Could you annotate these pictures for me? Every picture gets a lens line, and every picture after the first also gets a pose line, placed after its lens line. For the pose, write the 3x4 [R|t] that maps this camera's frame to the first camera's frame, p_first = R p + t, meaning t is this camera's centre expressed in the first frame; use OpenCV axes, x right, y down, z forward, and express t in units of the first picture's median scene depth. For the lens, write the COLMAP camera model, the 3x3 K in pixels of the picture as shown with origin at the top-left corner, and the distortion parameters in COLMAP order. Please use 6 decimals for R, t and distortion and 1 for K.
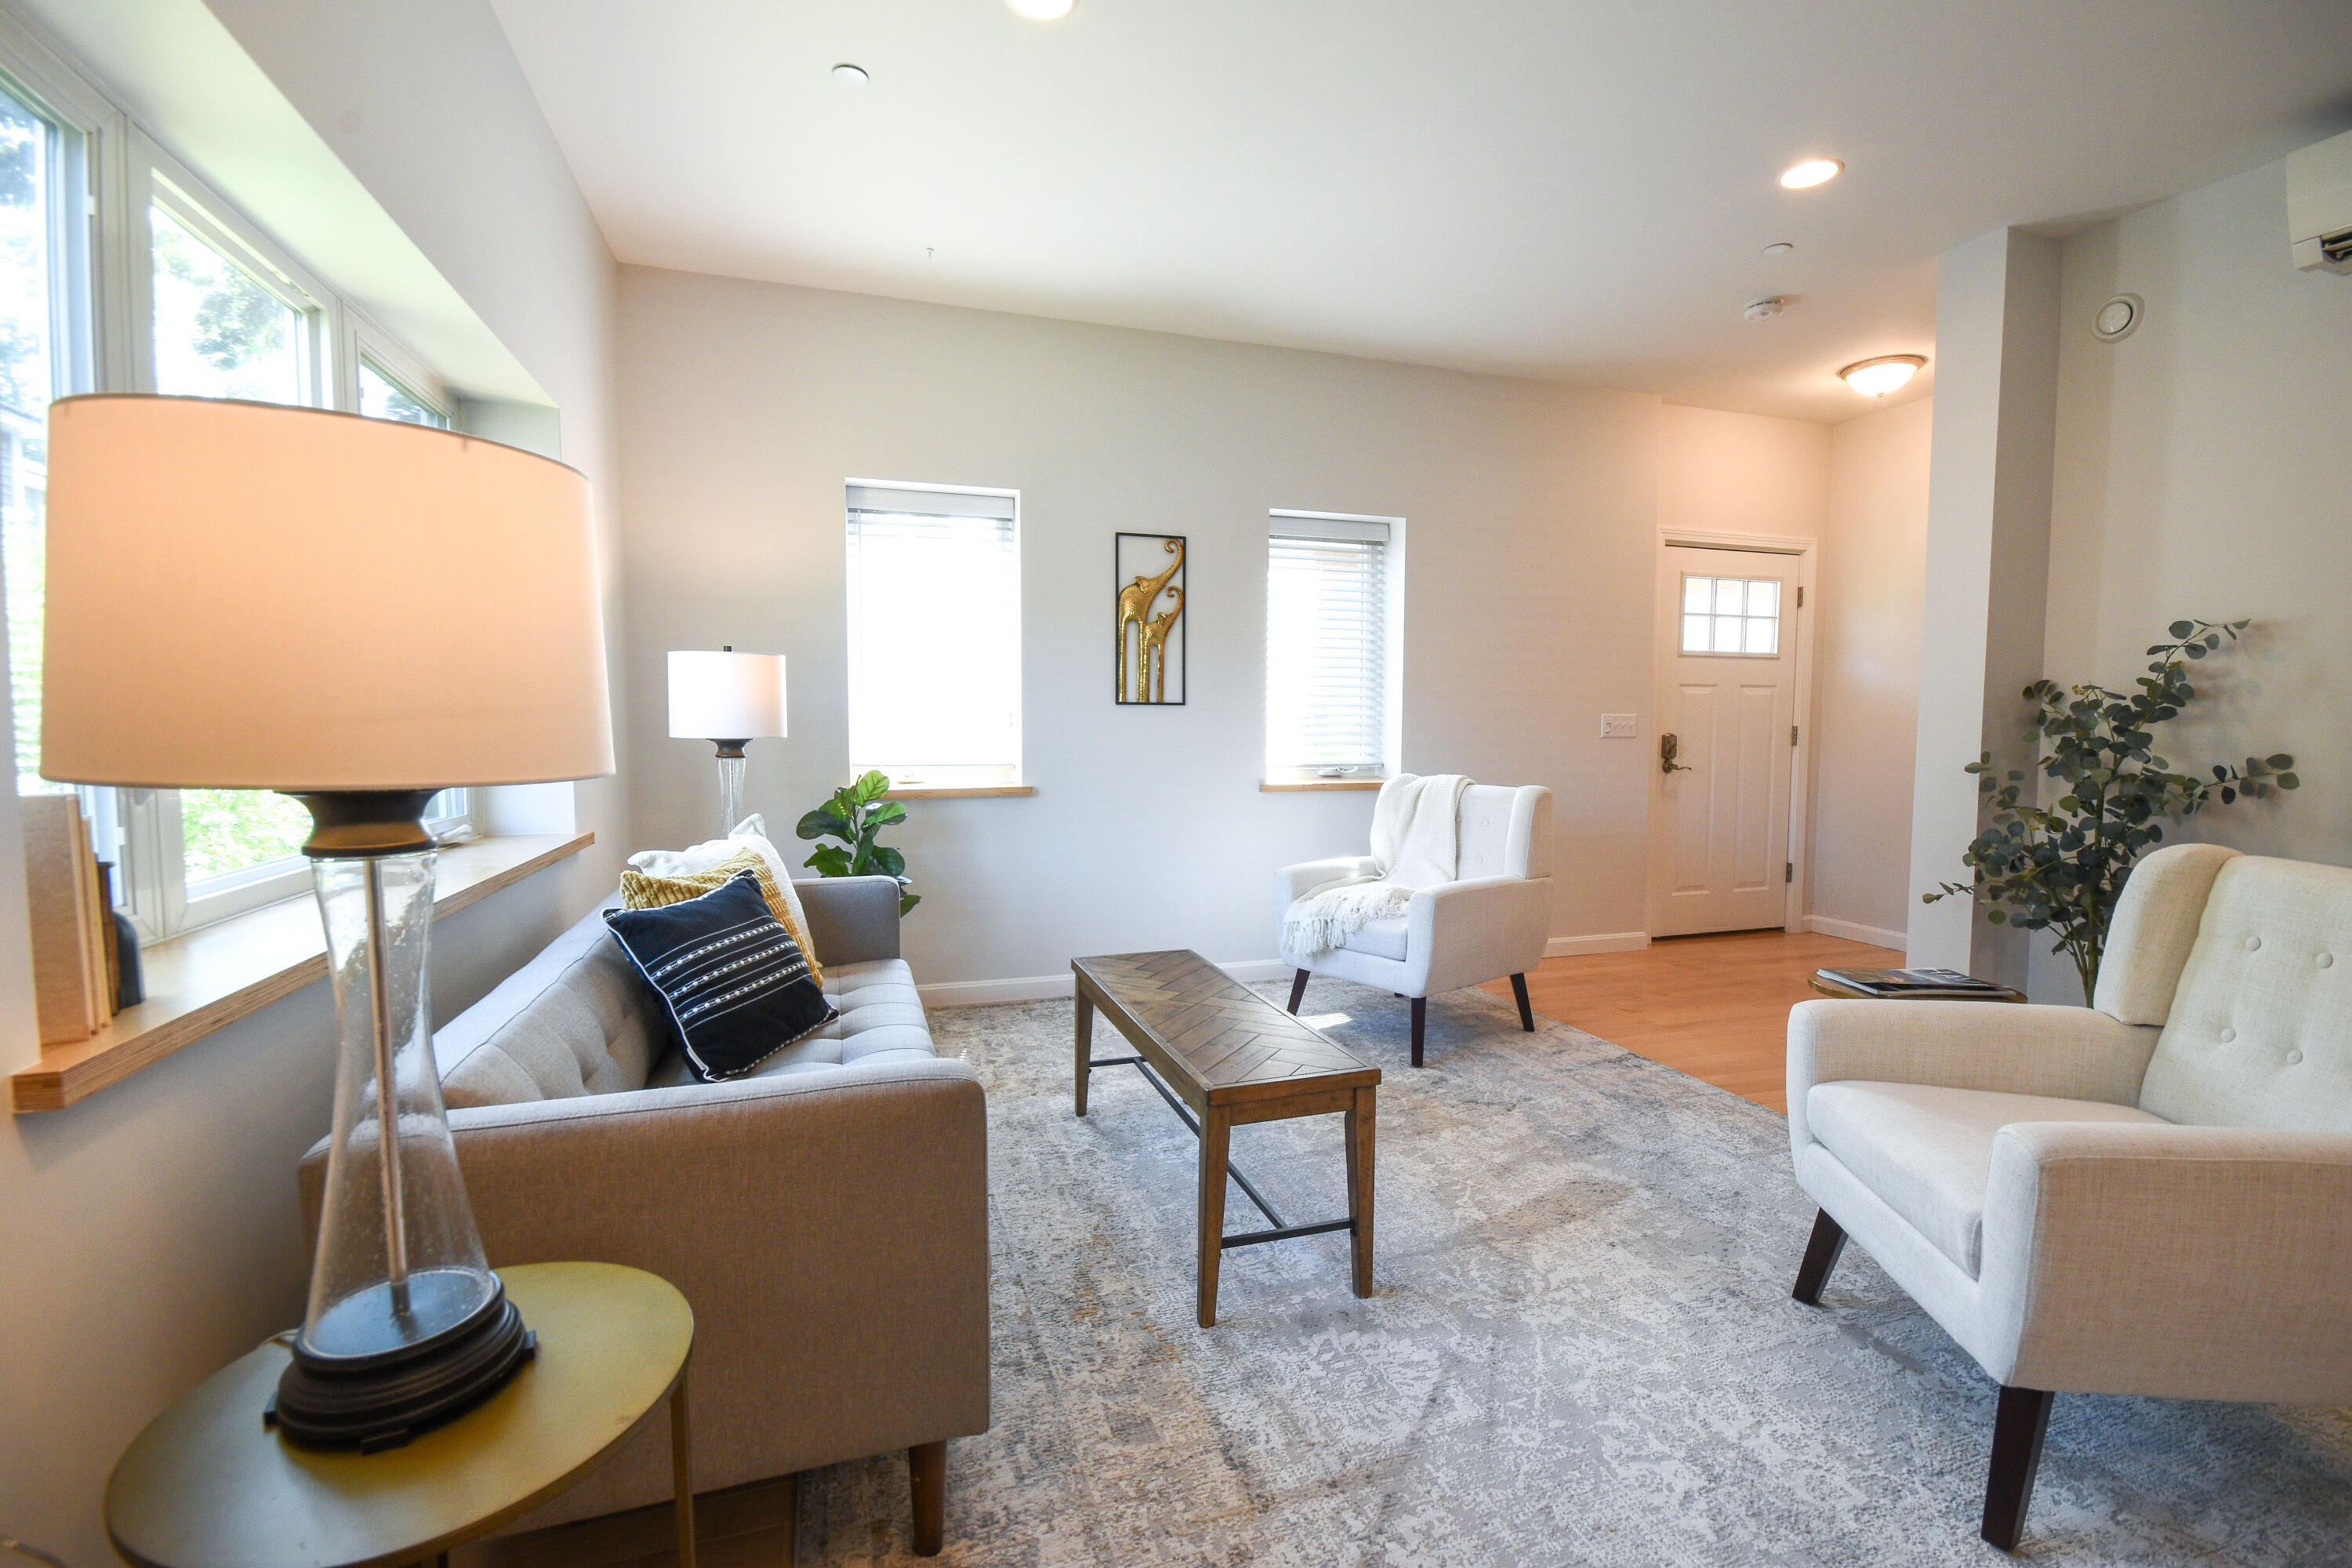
lens RADIAL K [[1051.2, 0, 1176.0], [0, 1051.2, 784.0], [0, 0, 1]] dist [-0.012258, -0.000140]
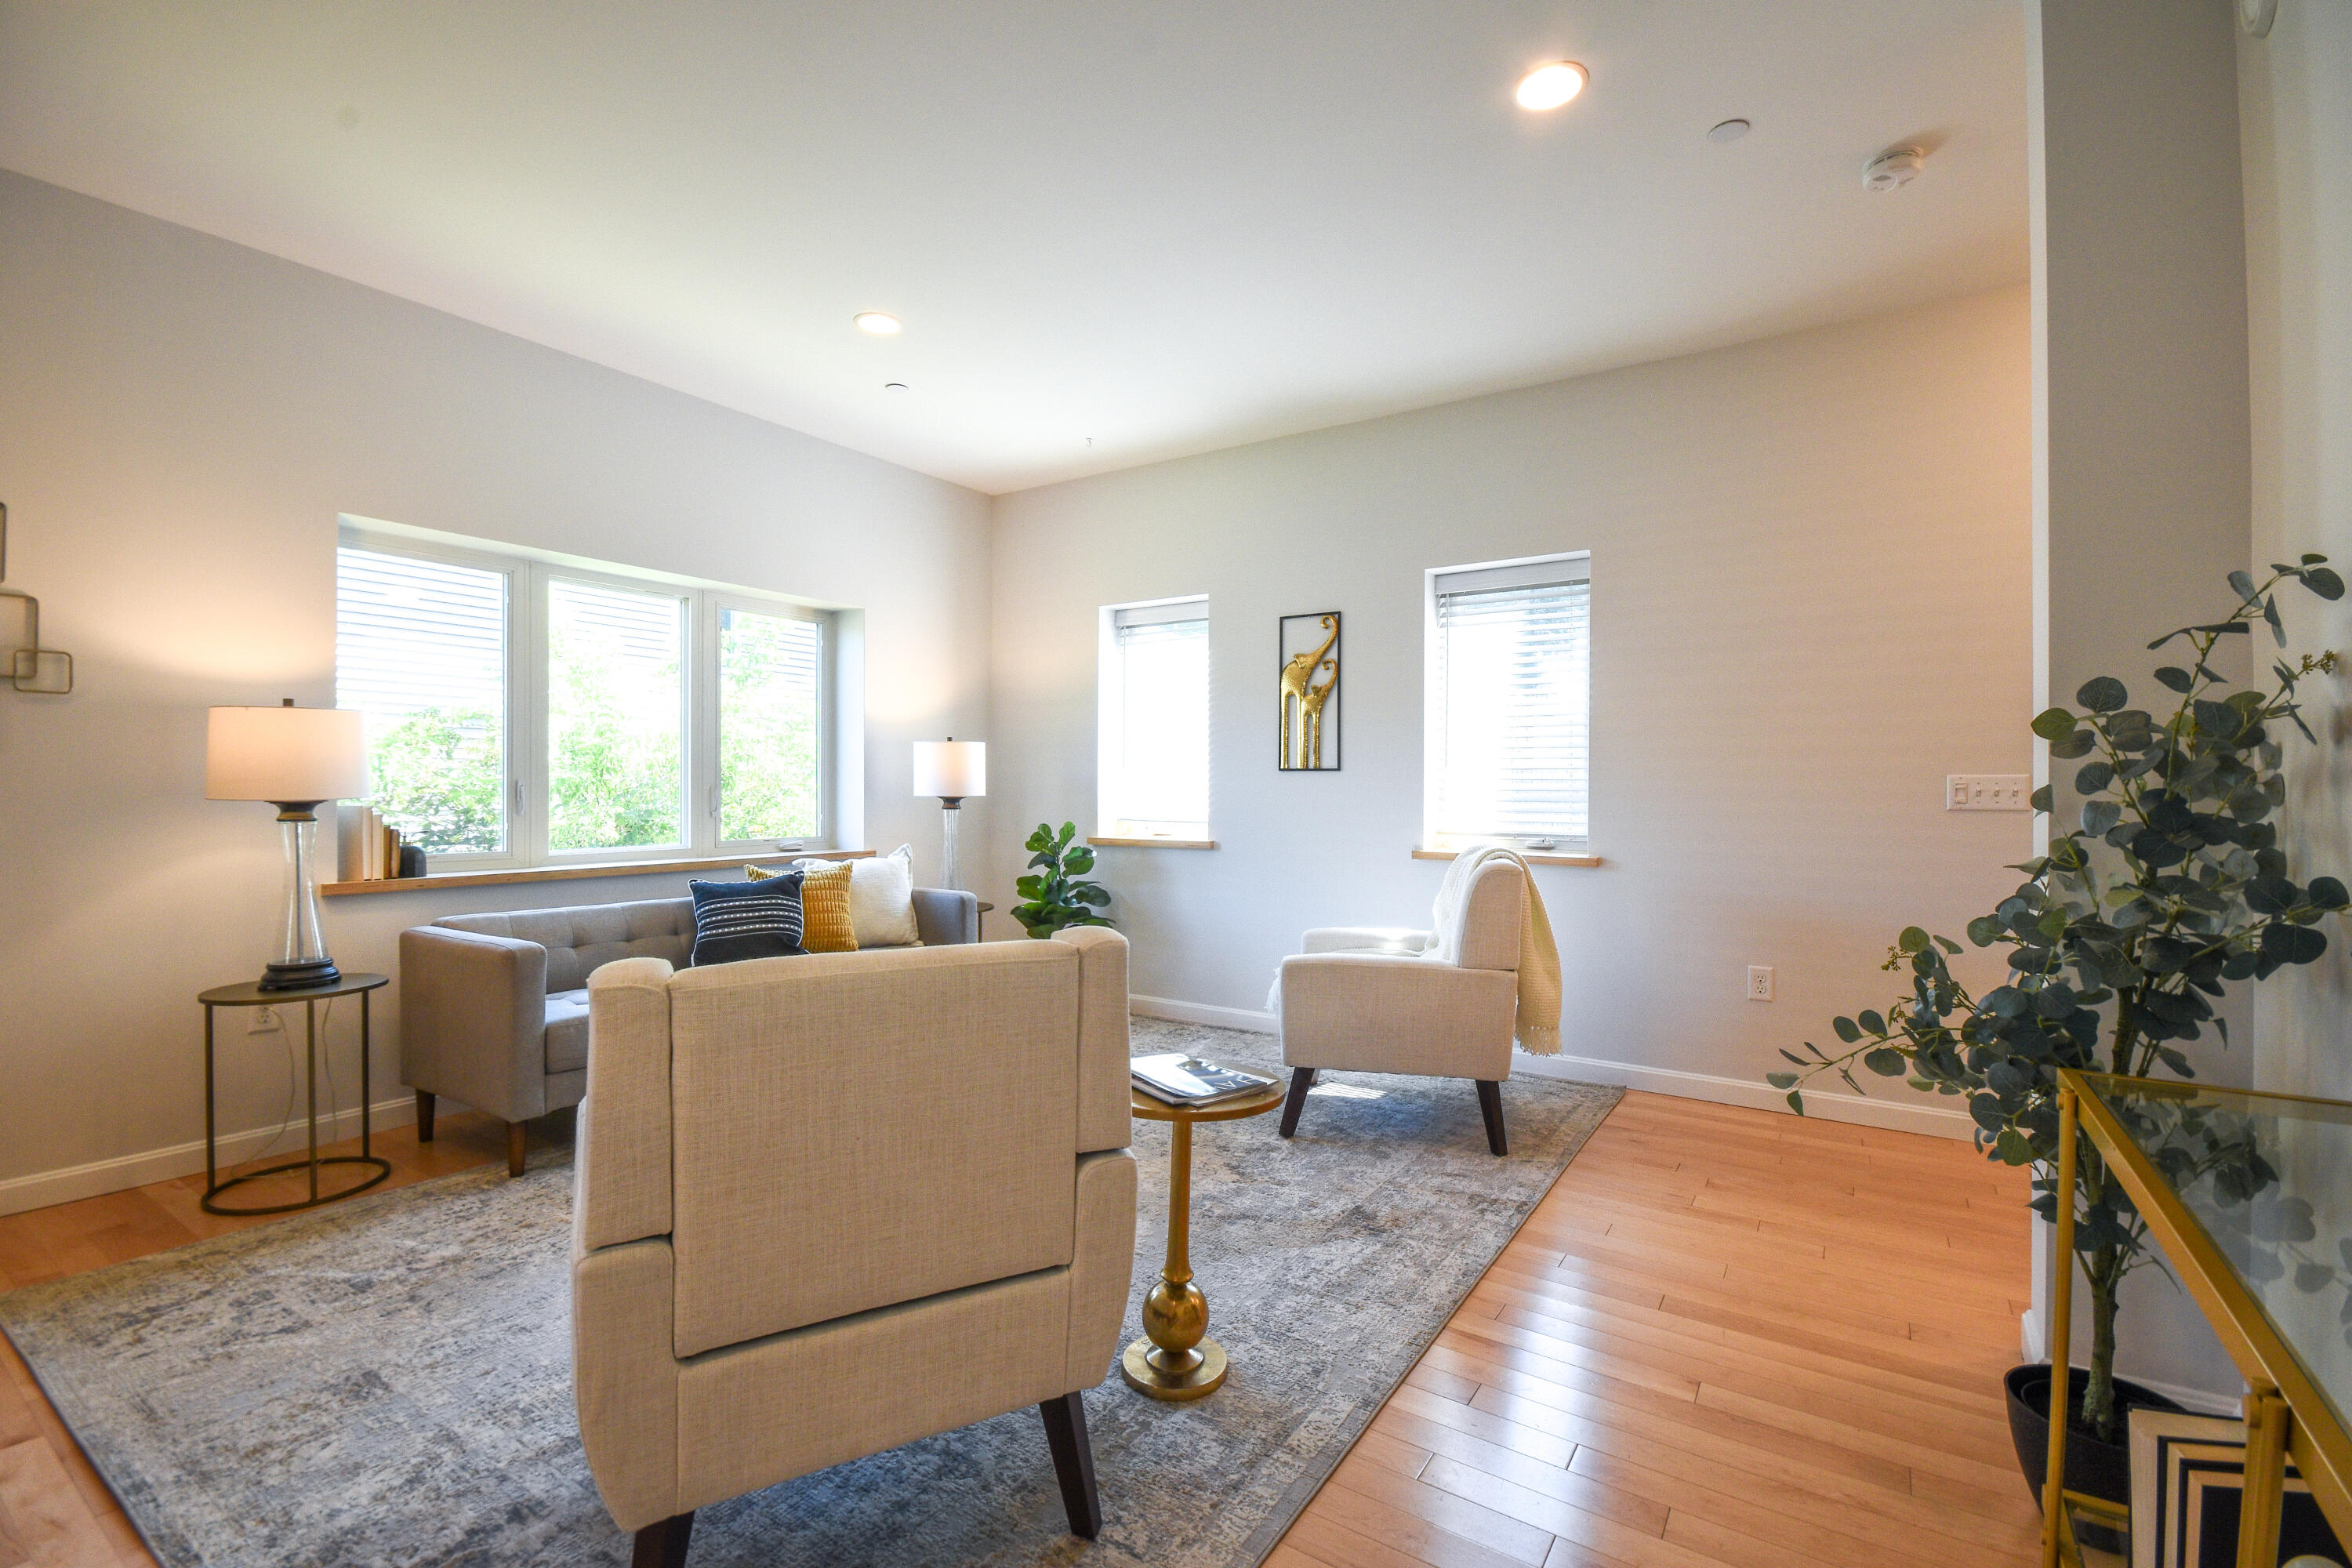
lens RADIAL K [[1049.0, 0, 1176.0], [0, 1049.0, 784.0], [0, 0, 1]] dist [0.002394, 0.000233]
pose [[0.619093, -0.001165, -0.785317, 0.756692], [-0.049696, 0.997937, -0.040657, -0.011671], [0.783743, 0.064197, 0.617758, 0.237251]]
